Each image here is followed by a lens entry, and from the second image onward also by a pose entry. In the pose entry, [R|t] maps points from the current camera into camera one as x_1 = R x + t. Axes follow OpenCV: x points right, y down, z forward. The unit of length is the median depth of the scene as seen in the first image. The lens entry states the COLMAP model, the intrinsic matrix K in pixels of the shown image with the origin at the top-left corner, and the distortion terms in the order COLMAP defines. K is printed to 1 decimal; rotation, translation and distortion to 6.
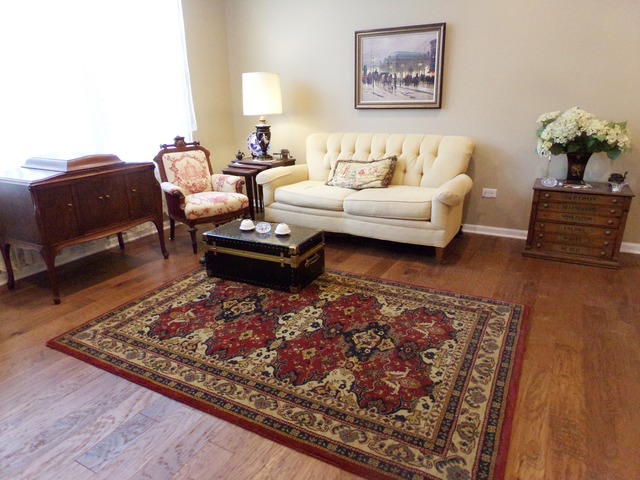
lens RADIAL K [[436.1, 0, 321.0], [0, 436.1, 244.9], [0, 0, 1]] dist [0.025608, -0.037782]
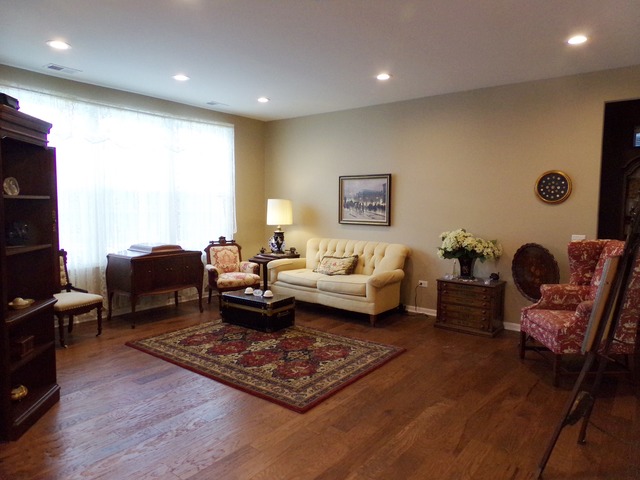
lens RADIAL K [[436.1, 0, 321.9], [0, 436.1, 239.1], [0, 0, 1]] dist [0.025608, -0.037782]
pose [[0.987431, 0.044426, -0.151677, 0.318279], [-0.079927, 0.968282, -0.236730, 0.123812], [0.136349, 0.245877, 0.959663, -0.538304]]
